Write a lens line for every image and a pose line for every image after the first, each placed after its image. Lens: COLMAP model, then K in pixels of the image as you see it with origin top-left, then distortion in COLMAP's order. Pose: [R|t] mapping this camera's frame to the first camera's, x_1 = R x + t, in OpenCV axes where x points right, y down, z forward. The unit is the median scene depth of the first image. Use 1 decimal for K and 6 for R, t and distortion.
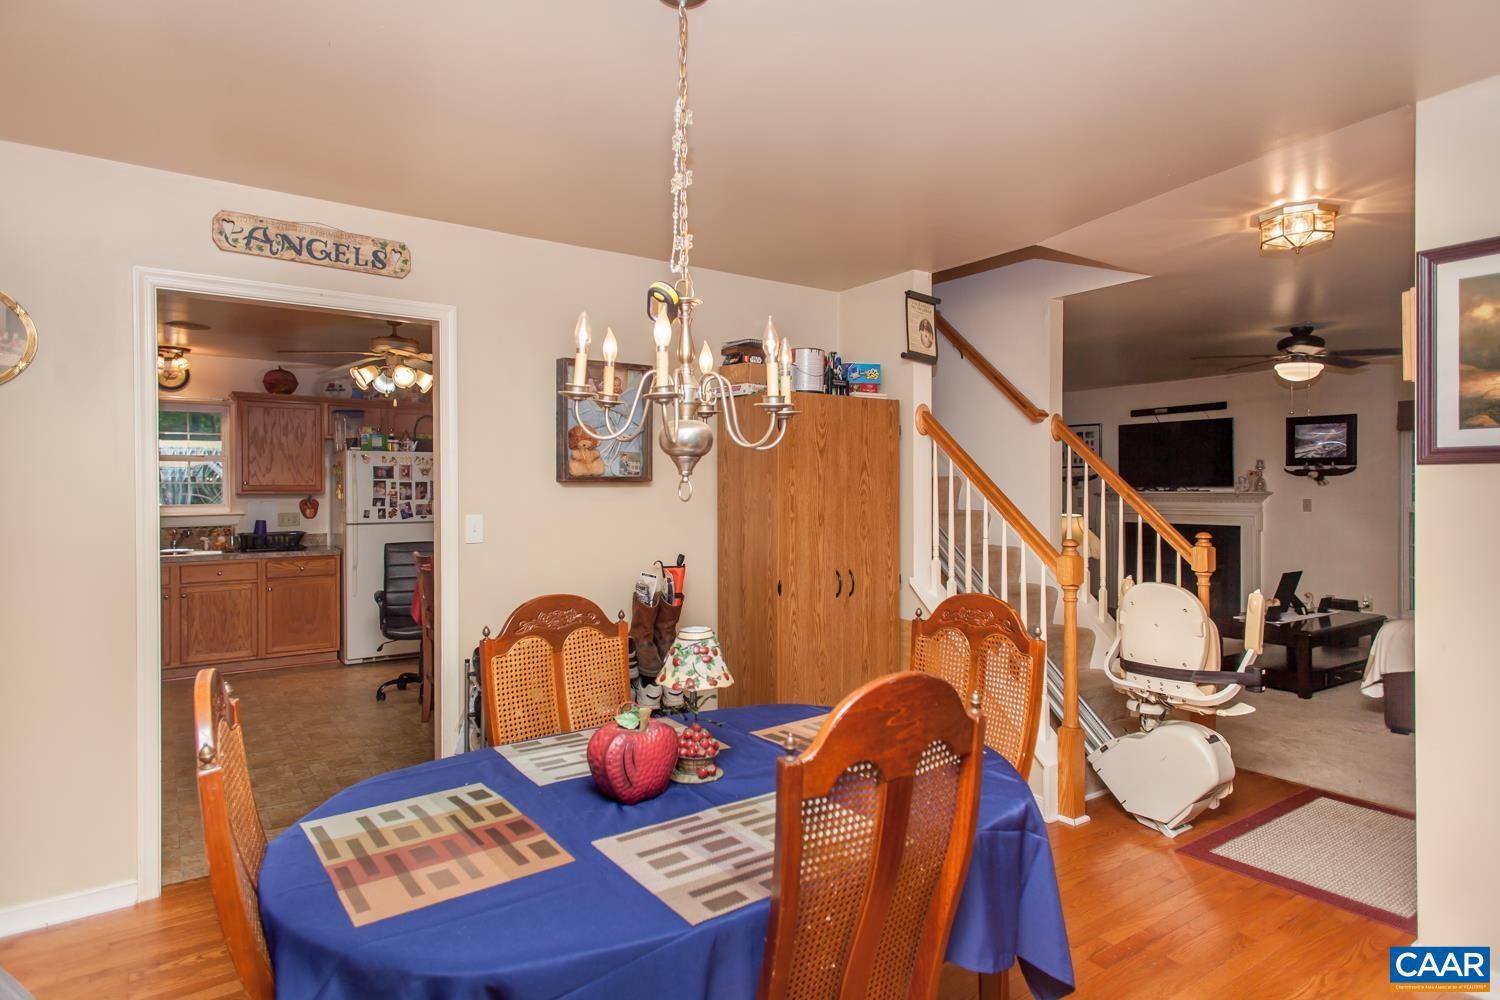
lens RADIAL K [[825.2, 0, 761.0], [0, 825.2, 502.9], [0, 0, 1]] dist [0.036670, -0.001203]
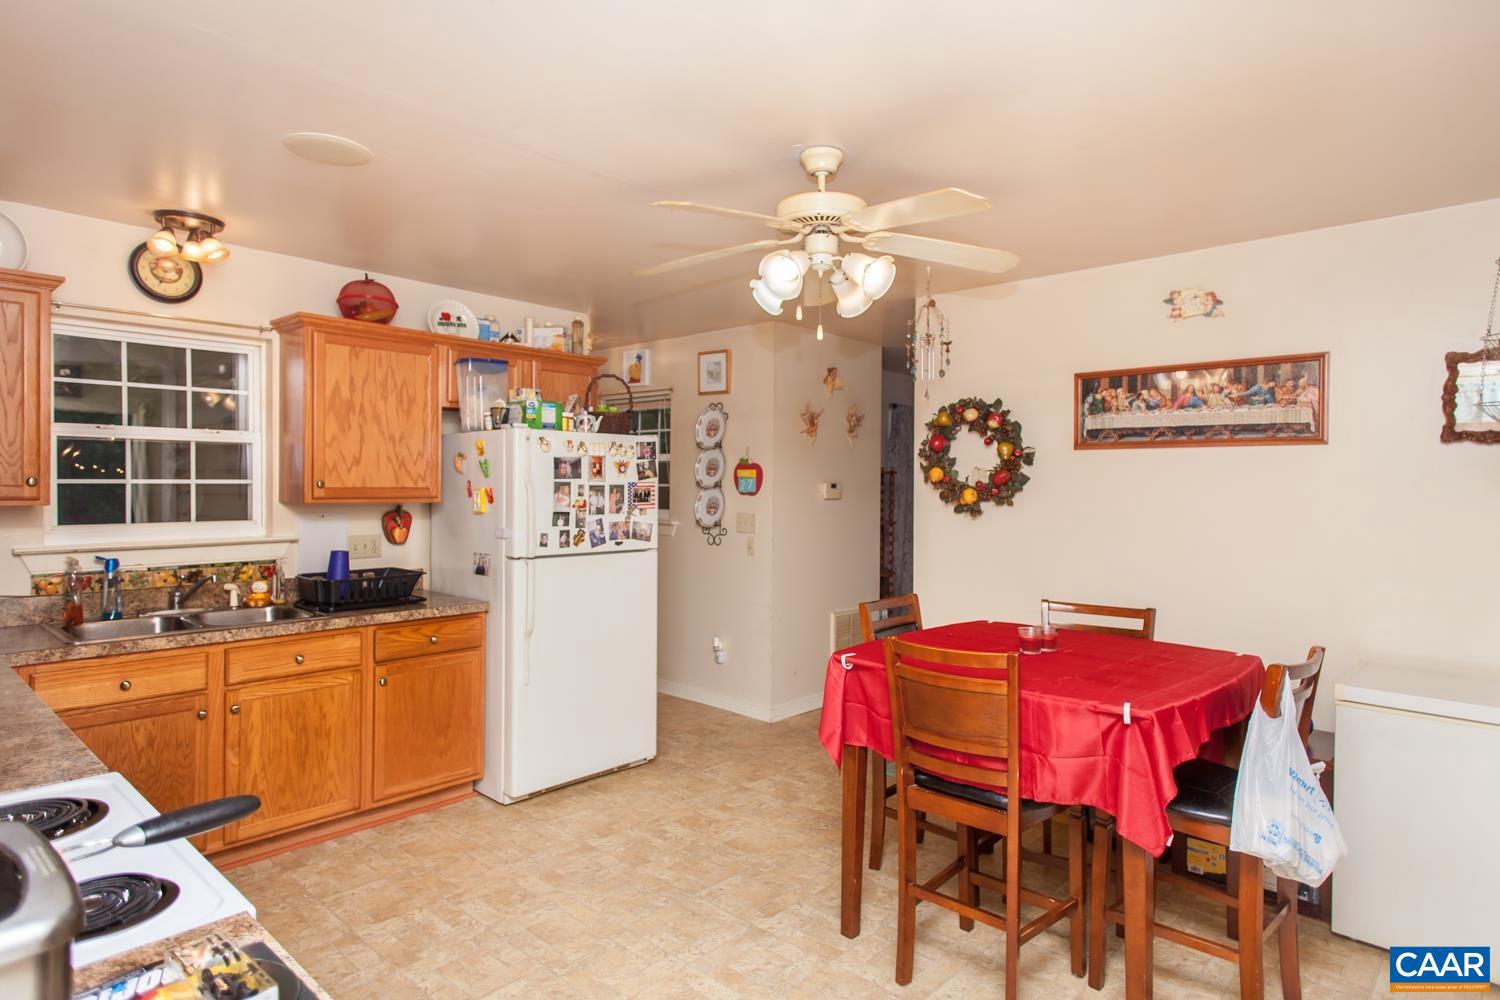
lens RADIAL K [[825.2, 0, 753.0], [0, 825.2, 507.3], [0, 0, 1]] dist [0.036670, -0.001203]
pose [[0.979520, 0.006870, 0.201232, -0.440888], [-0.010619, 0.999789, 0.017556, -0.020651], [-0.201069, -0.019333, 0.979386, 0.405841]]
